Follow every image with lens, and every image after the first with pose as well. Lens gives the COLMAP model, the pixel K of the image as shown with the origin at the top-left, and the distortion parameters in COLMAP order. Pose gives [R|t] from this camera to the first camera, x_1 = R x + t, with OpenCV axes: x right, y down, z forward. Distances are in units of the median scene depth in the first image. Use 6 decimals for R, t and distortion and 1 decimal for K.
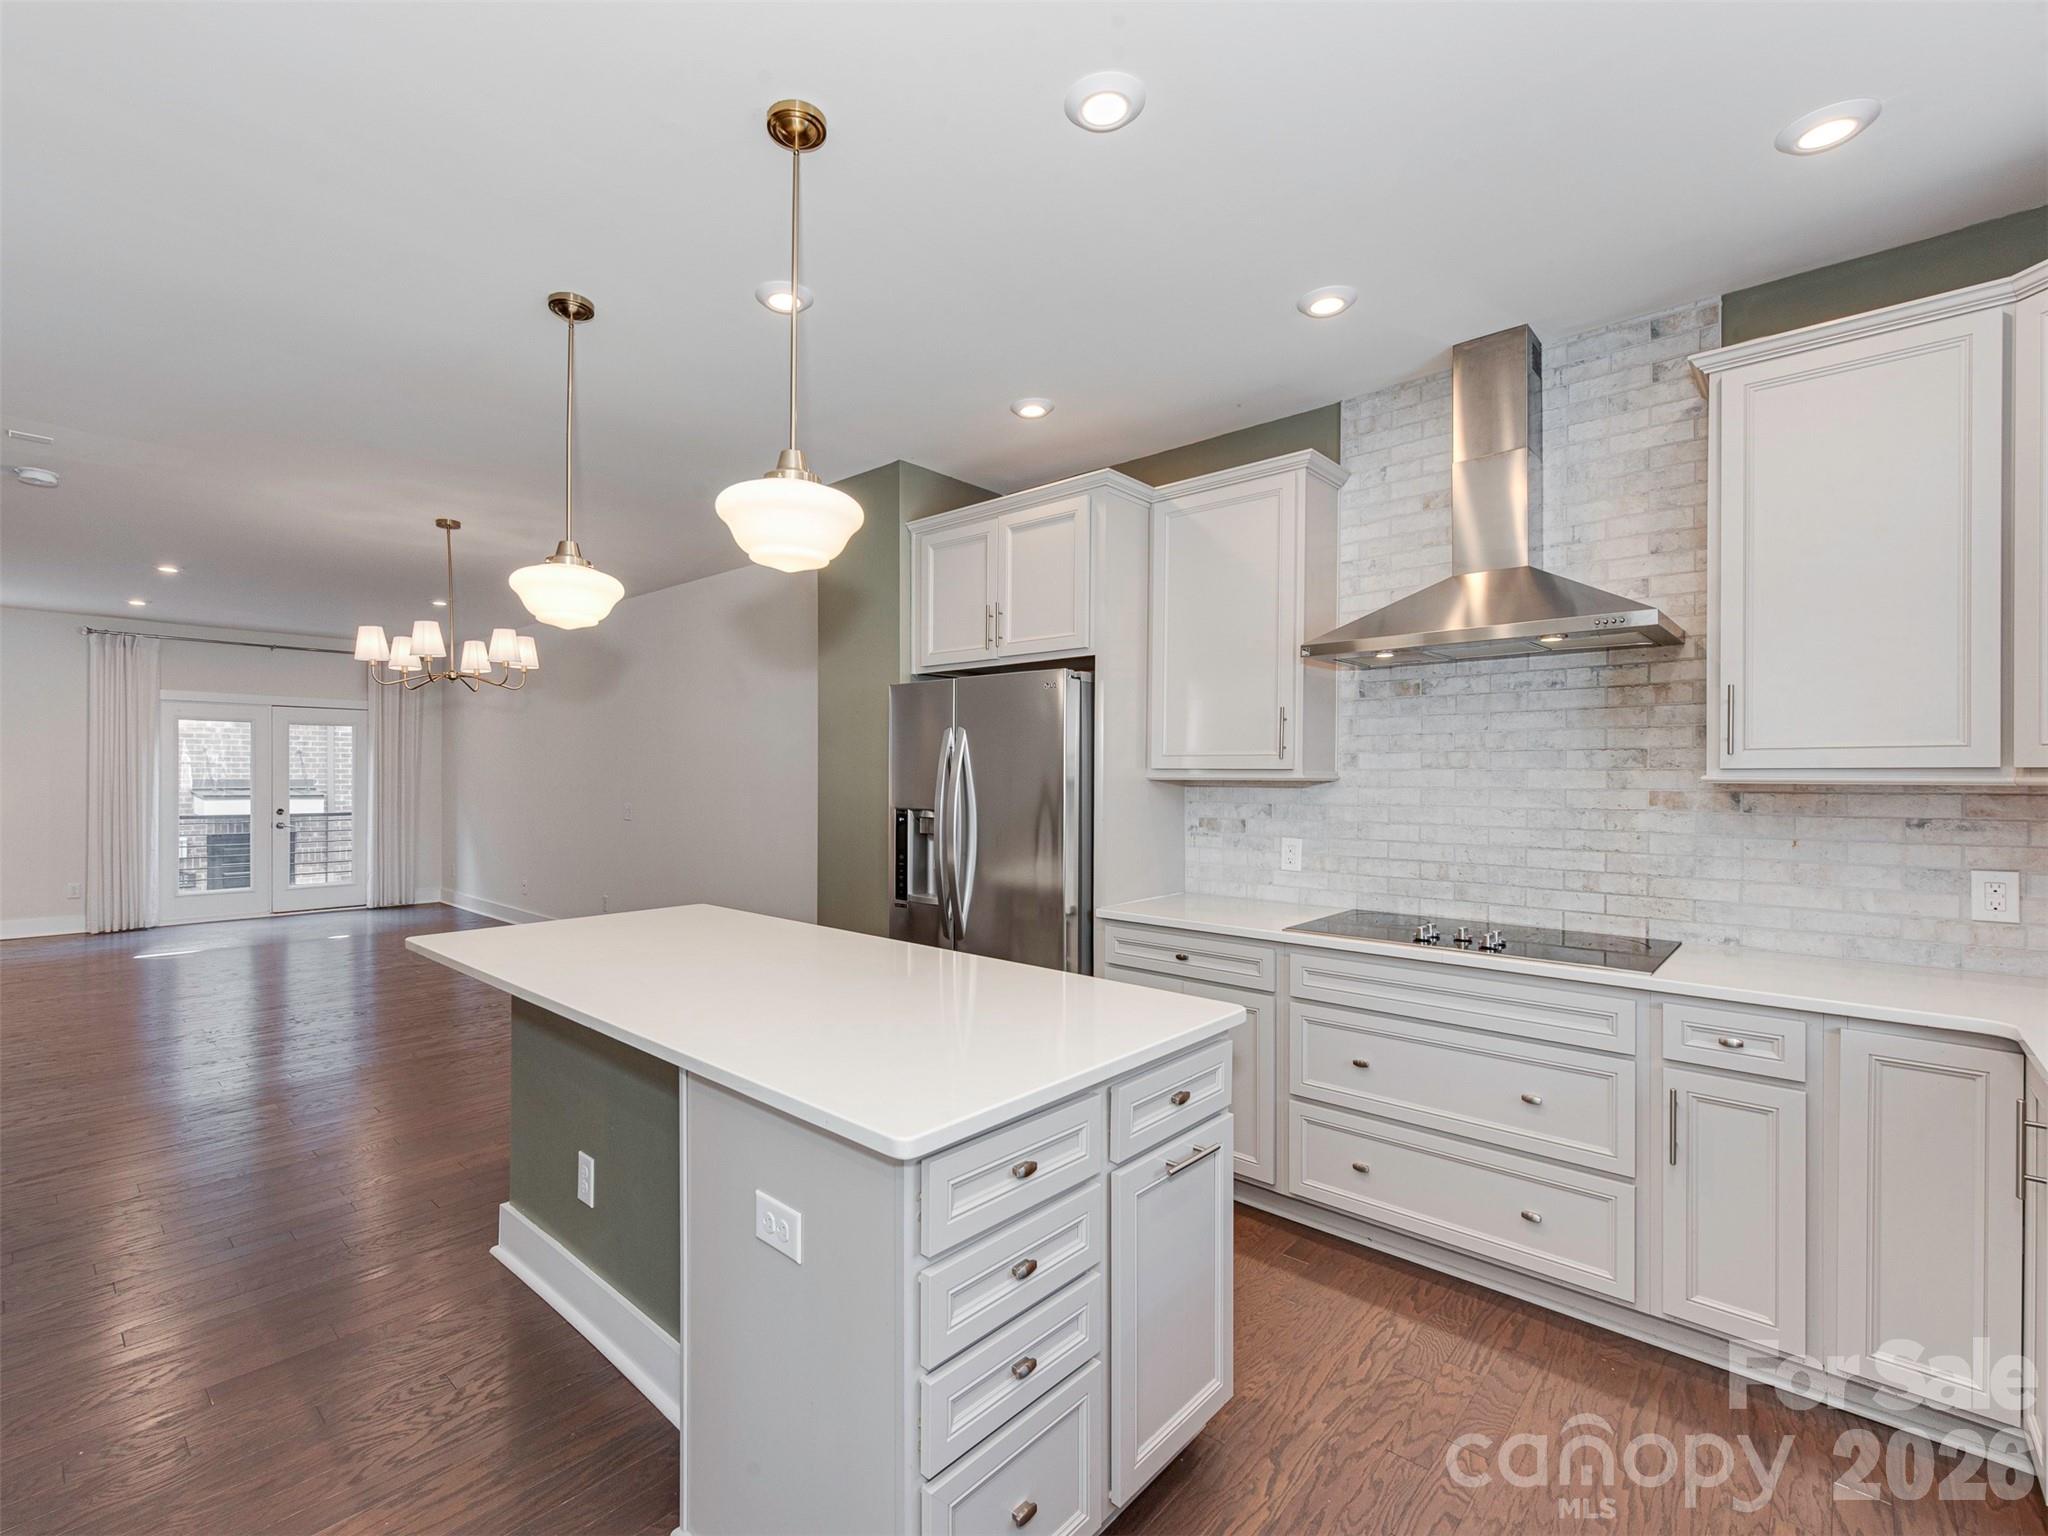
lens RADIAL K [[928.8, 0, 956.6], [0, 928.8, 777.4], [0, 0, 1]] dist [0.001608, -0.000332]
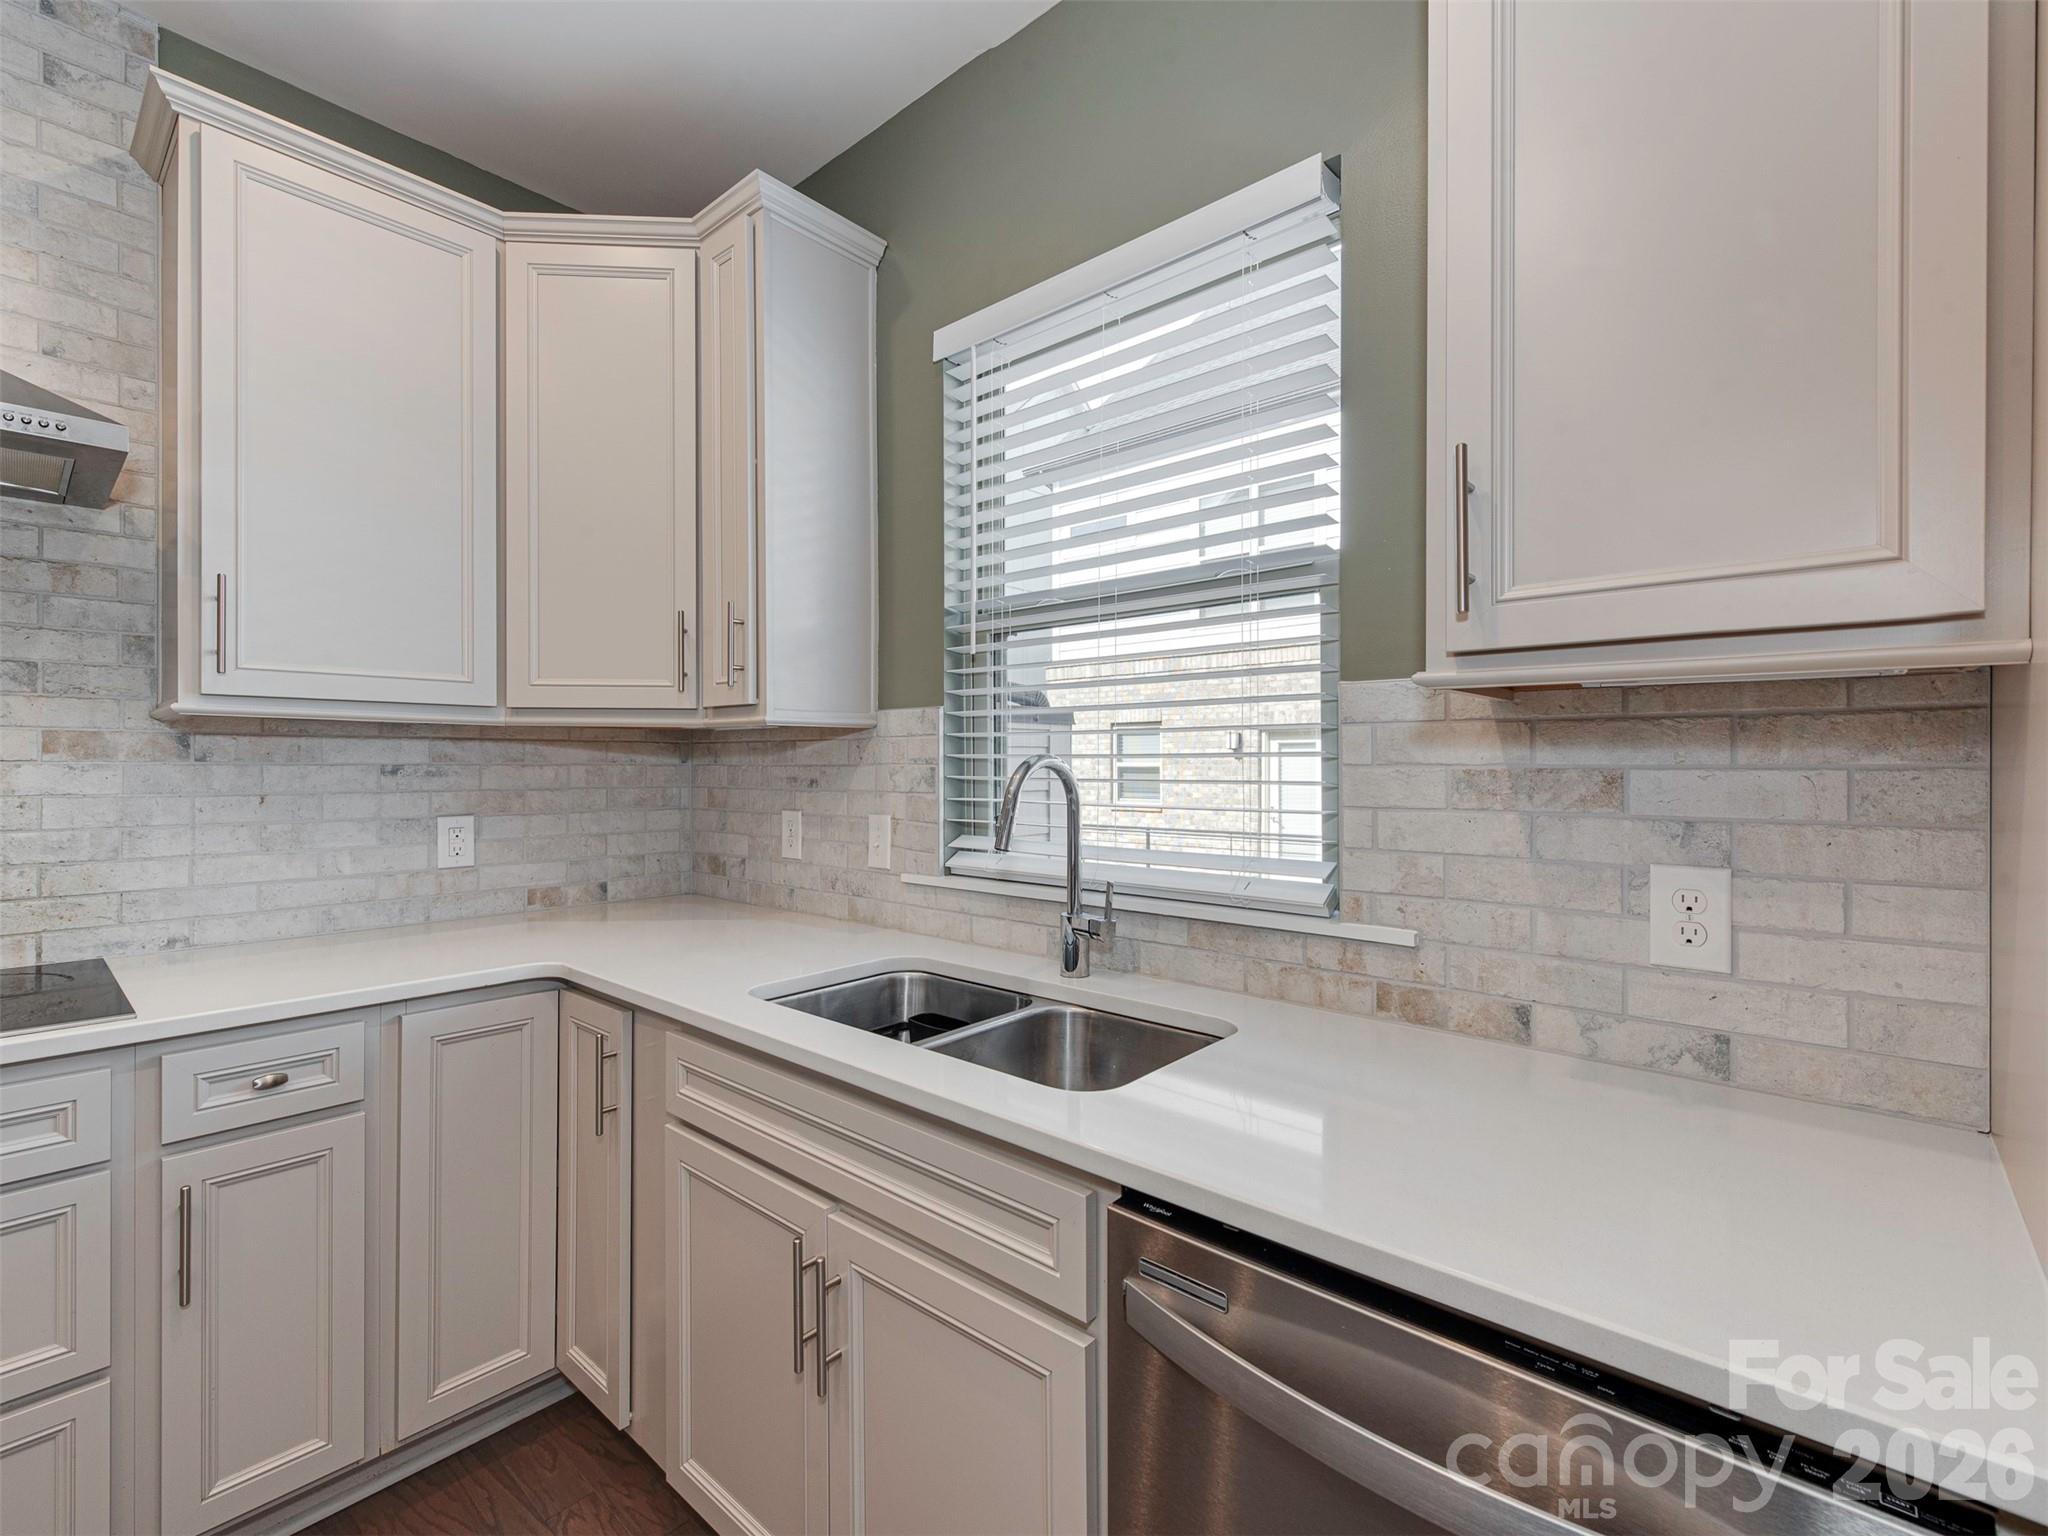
lens RADIAL K [[913.4, 0, 1024.0], [0, 913.4, 768.0], [0, 0, 1]] dist [0.000542, -0.000797]
pose [[-0.039881, -0.005826, 0.999187, 0.104036], [-0.001083, 0.999983, 0.005787, 0.036956], [-0.999204, -0.000851, -0.039887, 0.370327]]
